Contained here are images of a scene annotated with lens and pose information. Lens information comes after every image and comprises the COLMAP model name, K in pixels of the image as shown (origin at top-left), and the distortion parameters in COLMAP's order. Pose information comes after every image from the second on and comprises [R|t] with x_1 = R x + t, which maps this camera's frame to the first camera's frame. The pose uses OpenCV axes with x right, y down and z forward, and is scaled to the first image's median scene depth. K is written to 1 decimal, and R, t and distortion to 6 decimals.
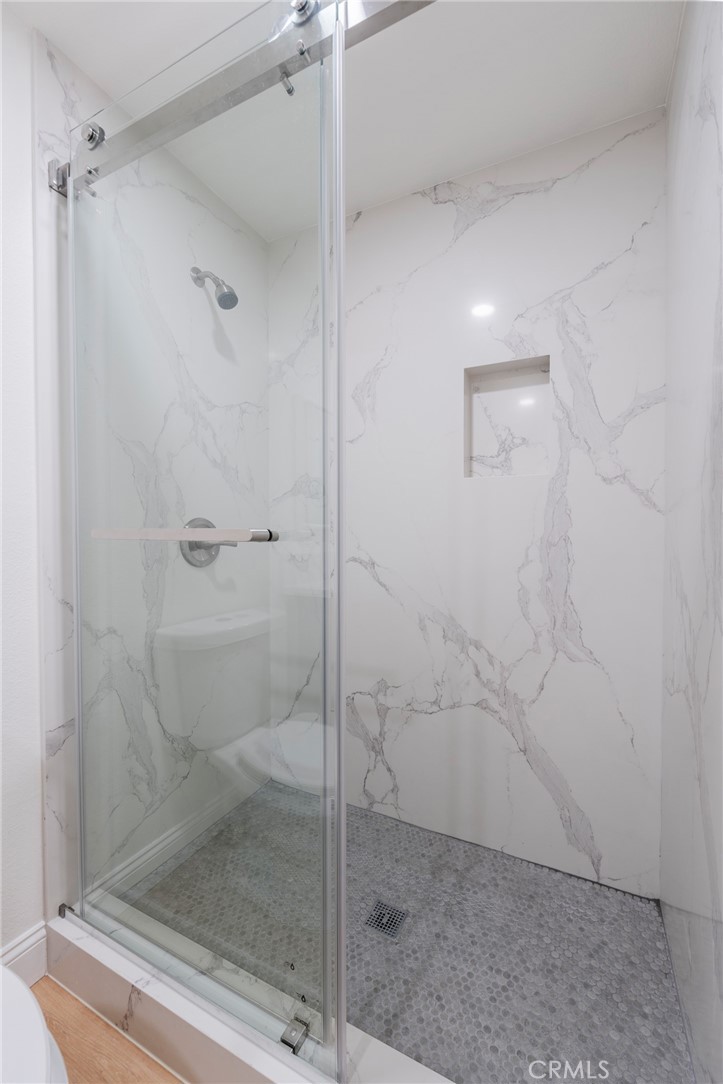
lens RADIAL K [[440.7, 0, 365.8], [0, 440.7, 549.8], [0, 0, 1]] dist [-0.003858, 0.000480]
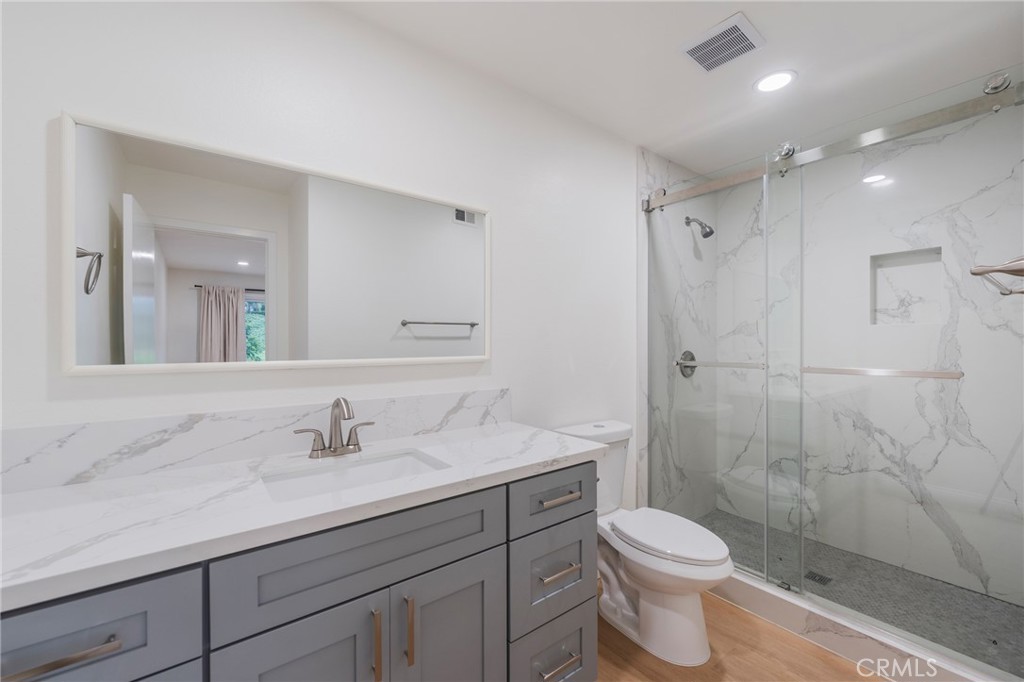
lens RADIAL K [[416.4, 0, 512.6], [0, 416.4, 353.6], [0, 0, 1]] dist [-0.003858, 0.000480]
pose [[0.897885, -0.000536, -0.440229, -0.282537], [-0.003494, 0.999959, -0.008344, -0.046296], [0.440216, 0.009030, 0.897847, -0.929927]]
